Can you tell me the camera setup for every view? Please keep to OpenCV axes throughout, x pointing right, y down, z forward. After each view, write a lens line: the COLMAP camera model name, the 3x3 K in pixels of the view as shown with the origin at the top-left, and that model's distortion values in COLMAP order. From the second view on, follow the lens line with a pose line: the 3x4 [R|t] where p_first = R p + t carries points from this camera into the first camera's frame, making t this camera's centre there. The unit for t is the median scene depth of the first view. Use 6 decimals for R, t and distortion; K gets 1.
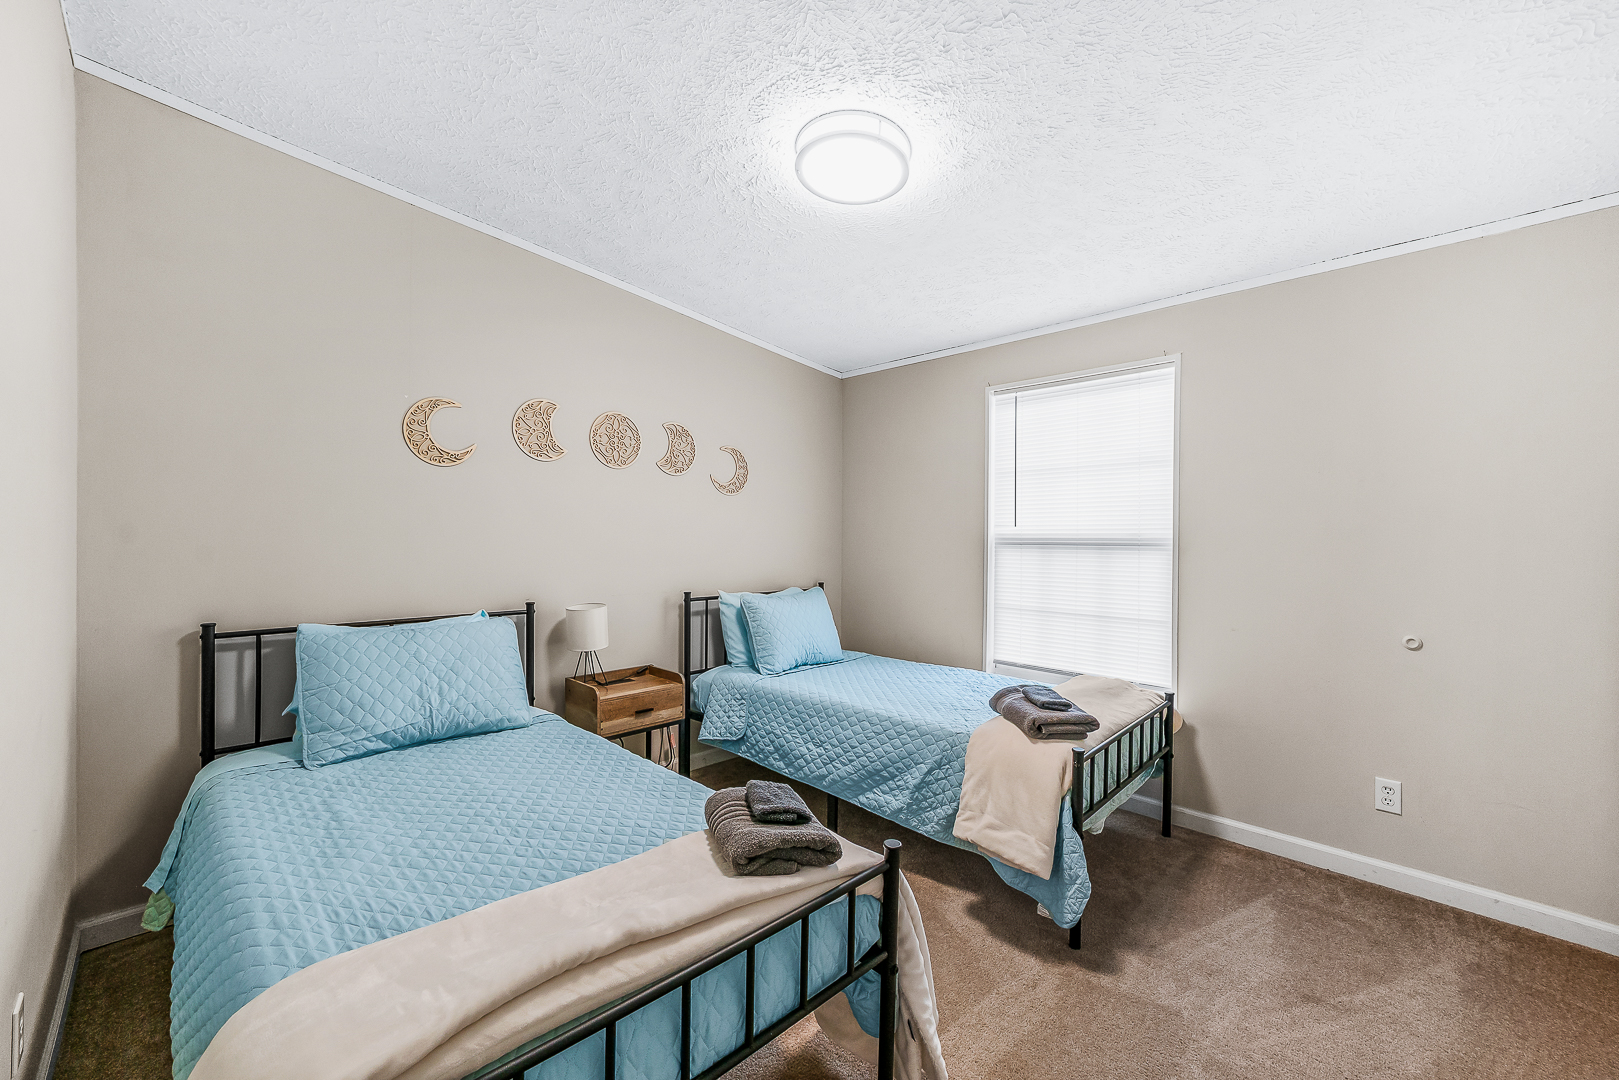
lens RADIAL K [[662.3, 0, 809.5], [0, 662.3, 540.0], [0, 0, 1]] dist [-0.000287, -0.000080]
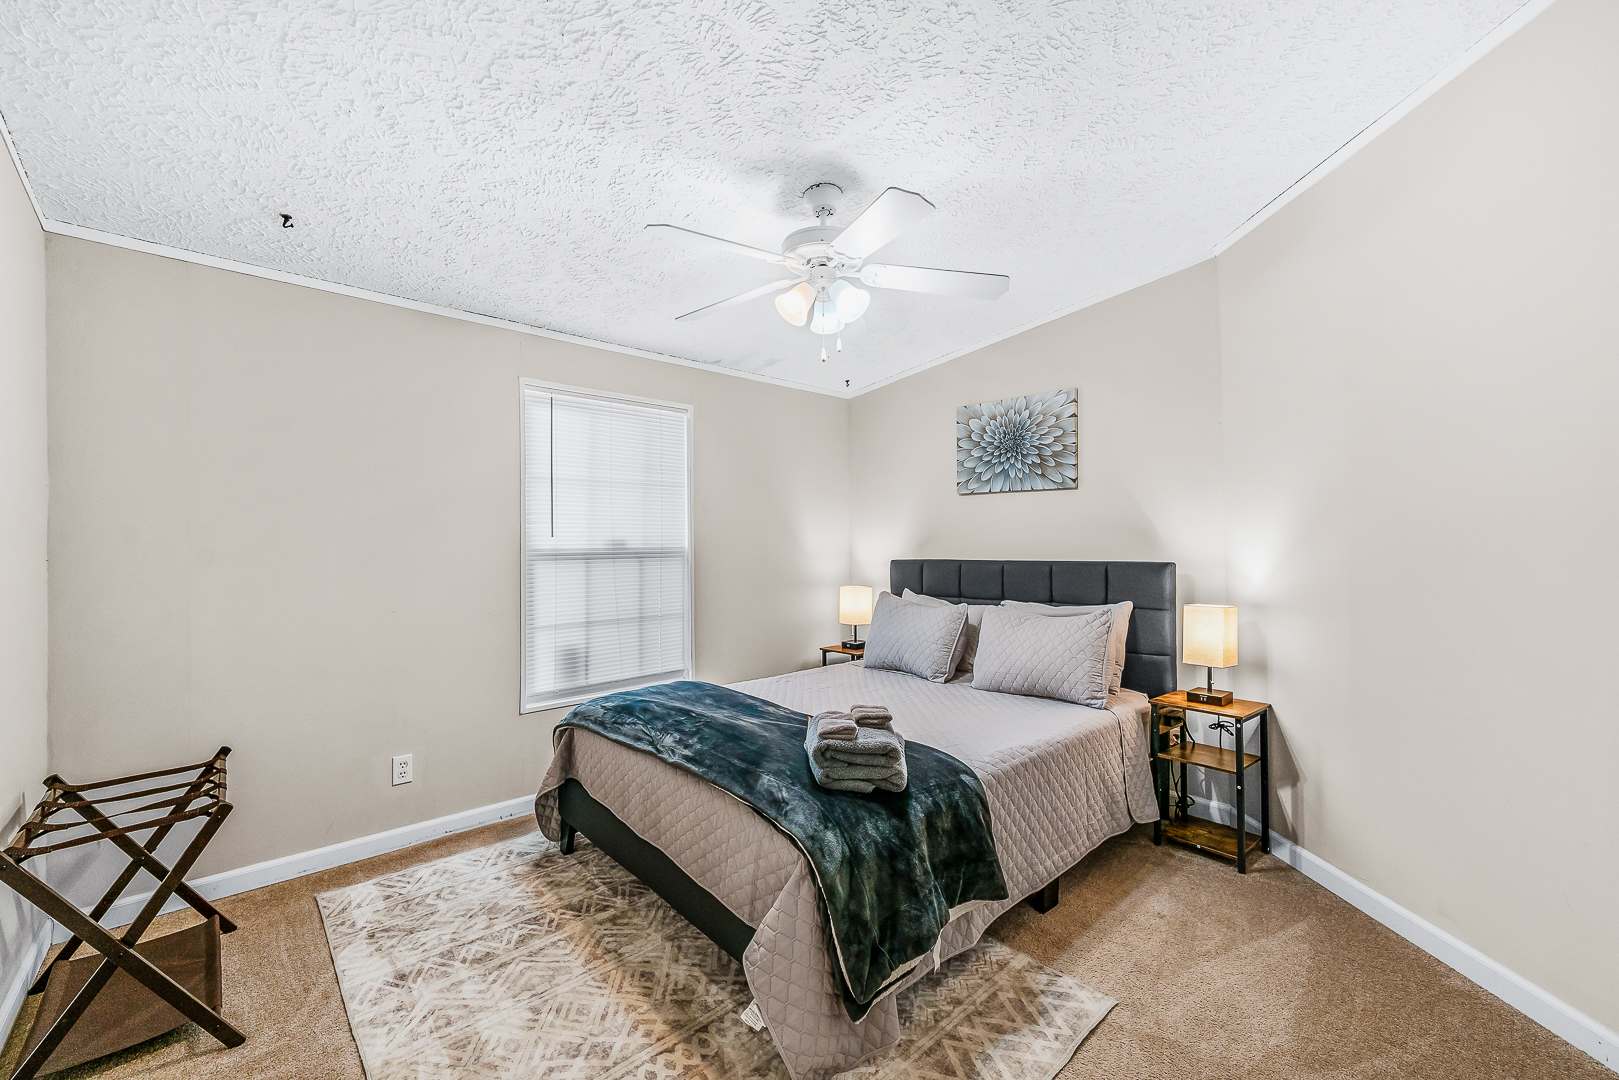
lens RADIAL K [[659.5, 0, 809.5], [0, 659.5, 540.0], [0, 0, 1]] dist [-0.001008, -0.000125]
pose [[0.023877, 0.001341, 0.999714, -0.596808], [0.008220, 0.999965, -0.001538, -0.012086], [-0.999681, 0.008254, 0.023866, 0.611172]]
